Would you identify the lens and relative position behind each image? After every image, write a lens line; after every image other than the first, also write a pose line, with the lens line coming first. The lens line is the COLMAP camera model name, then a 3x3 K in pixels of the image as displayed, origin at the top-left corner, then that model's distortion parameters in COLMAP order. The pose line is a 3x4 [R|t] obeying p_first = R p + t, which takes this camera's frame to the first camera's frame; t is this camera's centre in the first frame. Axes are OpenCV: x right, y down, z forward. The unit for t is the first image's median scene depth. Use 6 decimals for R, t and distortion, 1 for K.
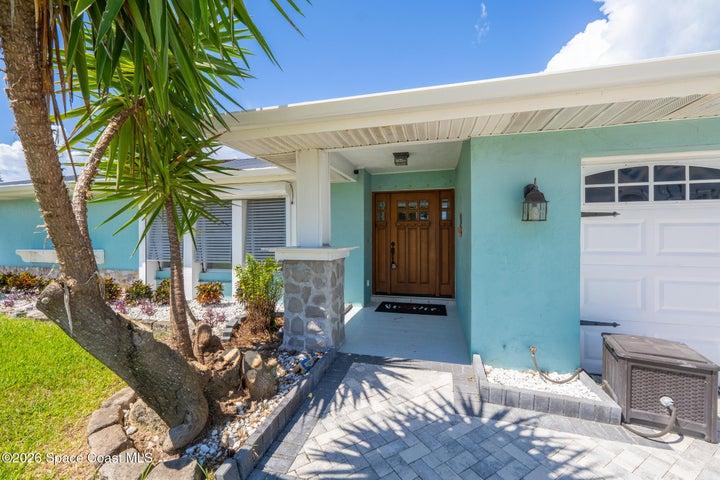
lens RADIAL K [[301.1, 0, 360.3], [0, 301.1, 241.1], [0, 0, 1]] dist [0.003686, -0.000961]
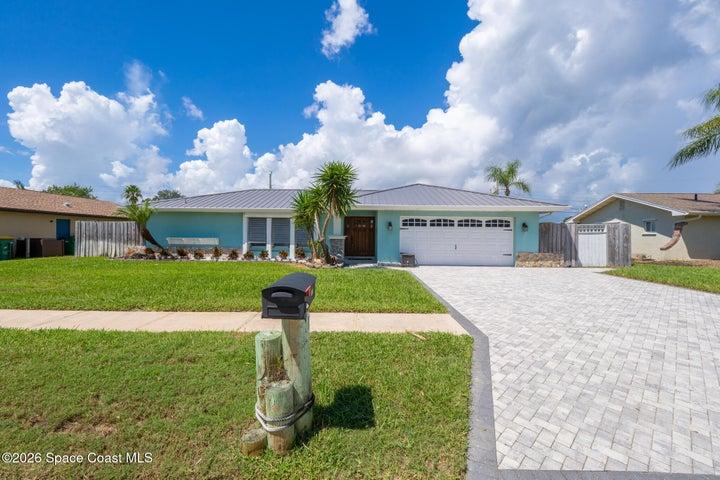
lens RADIAL K [[301.1, 0, 360.2], [0, 301.1, 237.6], [0, 0, 1]] dist [0.003686, -0.000961]
pose [[0.970689, 0.007857, 0.240211, -0.938188], [-0.008285, 0.999965, 0.000772, 0.044765], [-0.240197, -0.002739, 0.970720, -3.208510]]
